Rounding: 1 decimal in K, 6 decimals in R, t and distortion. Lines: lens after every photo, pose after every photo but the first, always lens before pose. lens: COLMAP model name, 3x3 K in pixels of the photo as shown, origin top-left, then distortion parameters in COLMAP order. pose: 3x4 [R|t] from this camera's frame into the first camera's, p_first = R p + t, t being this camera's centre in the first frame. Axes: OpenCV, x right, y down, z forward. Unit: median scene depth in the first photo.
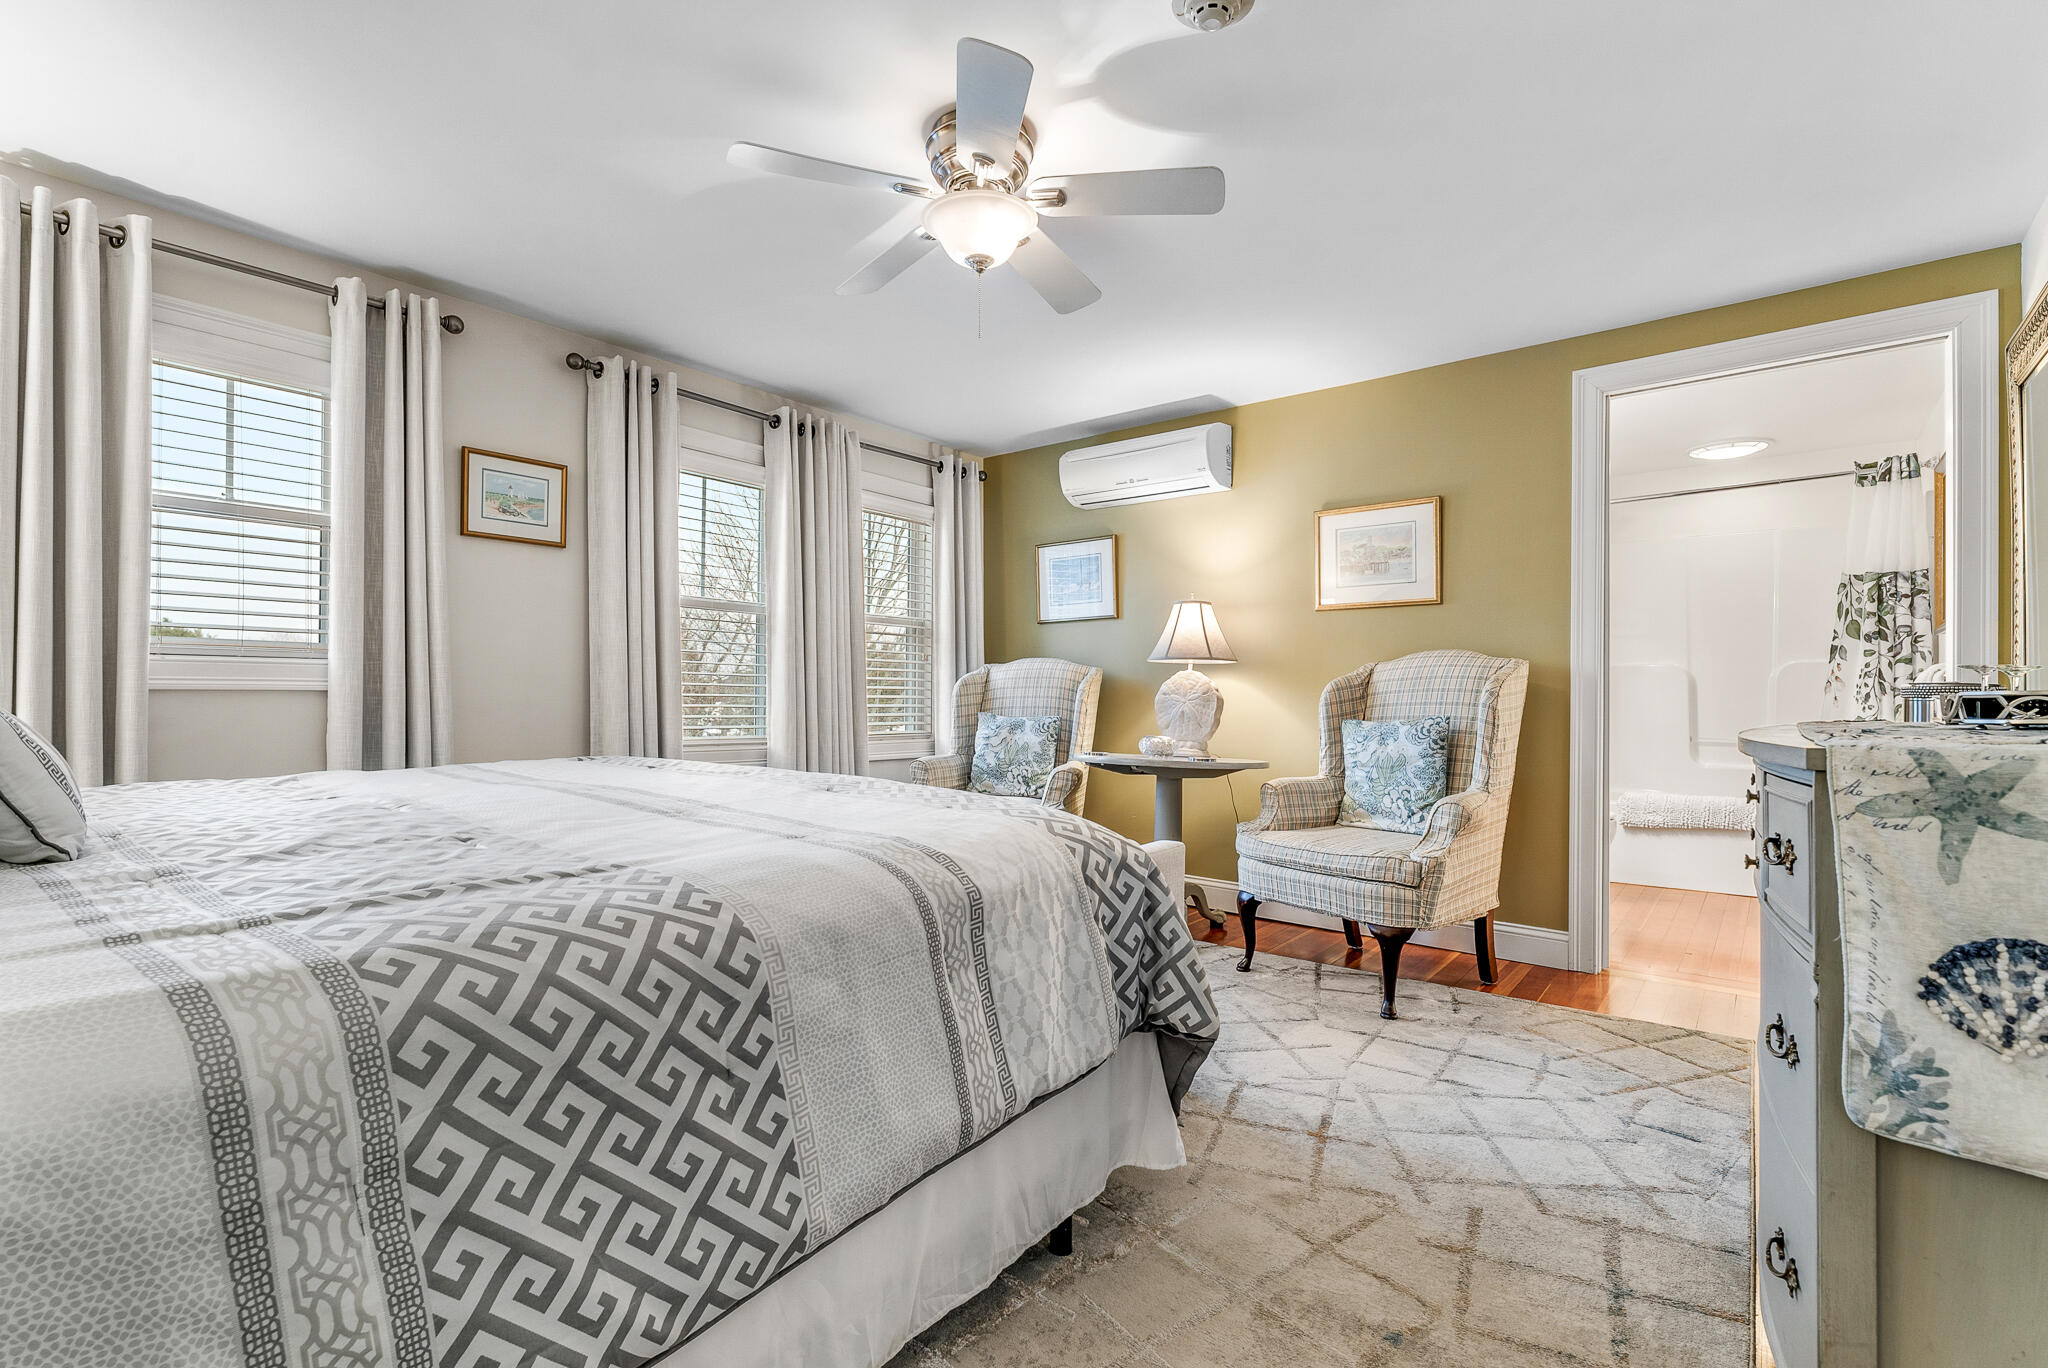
lens RADIAL K [[979.6, 0, 1011.7], [0, 979.6, 689.8], [0, 0, 1]] dist [-0.003270, 0.000349]
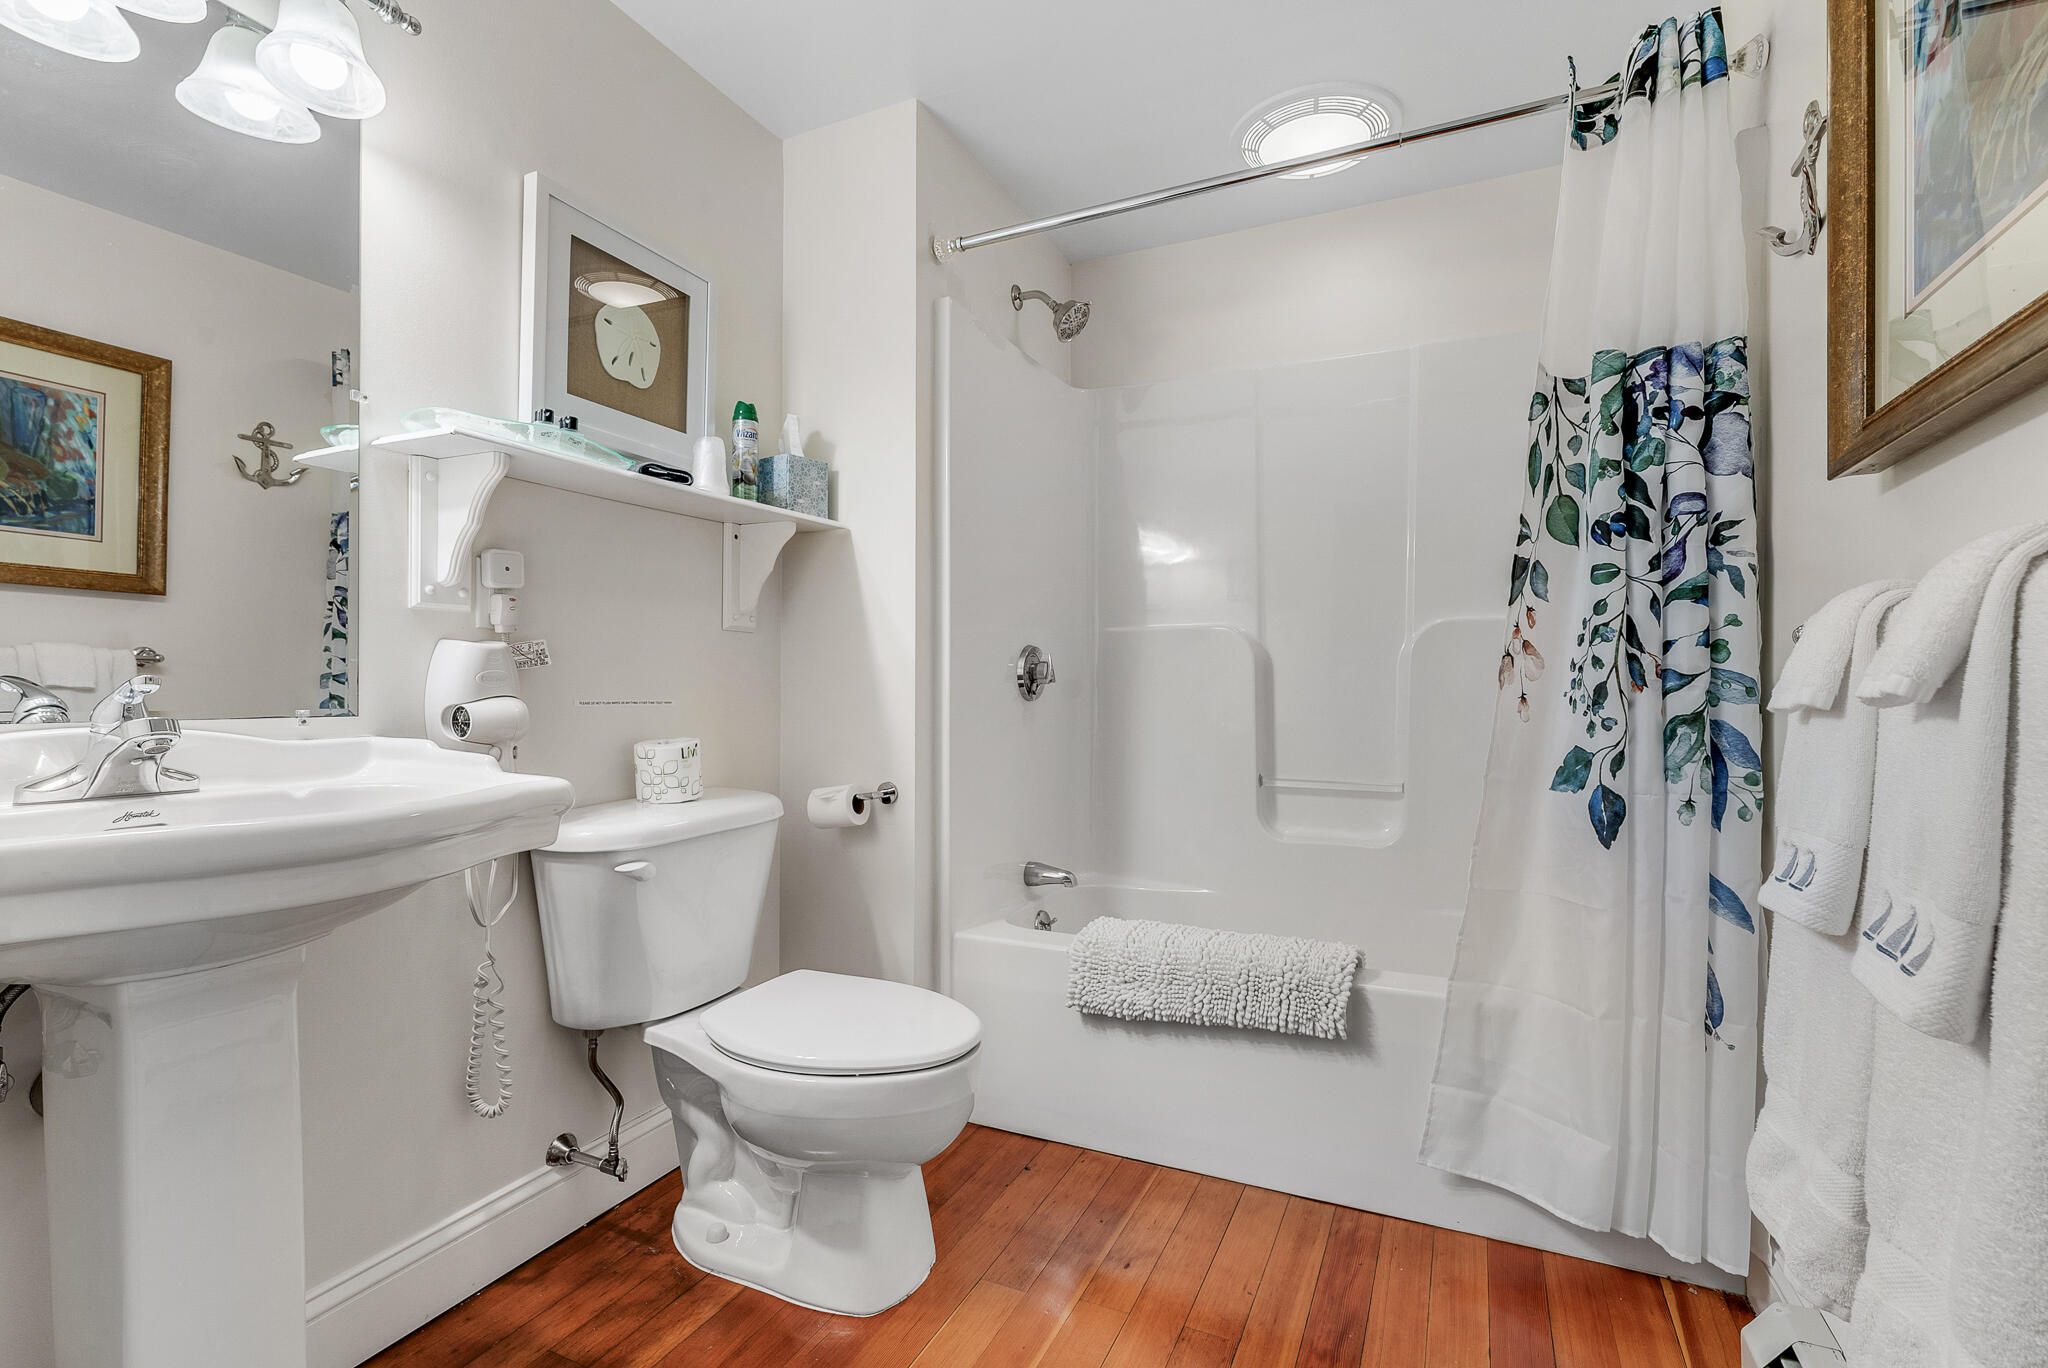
lens RADIAL K [[979.6, 0, 1017.7], [0, 979.6, 692.0], [0, 0, 1]] dist [-0.003270, 0.000349]
pose [[0.974480, -0.008882, 0.224297, 0.585117], [0.005828, 0.999881, 0.014273, -0.000232], [-0.224397, -0.012602, 0.974416, 0.696212]]
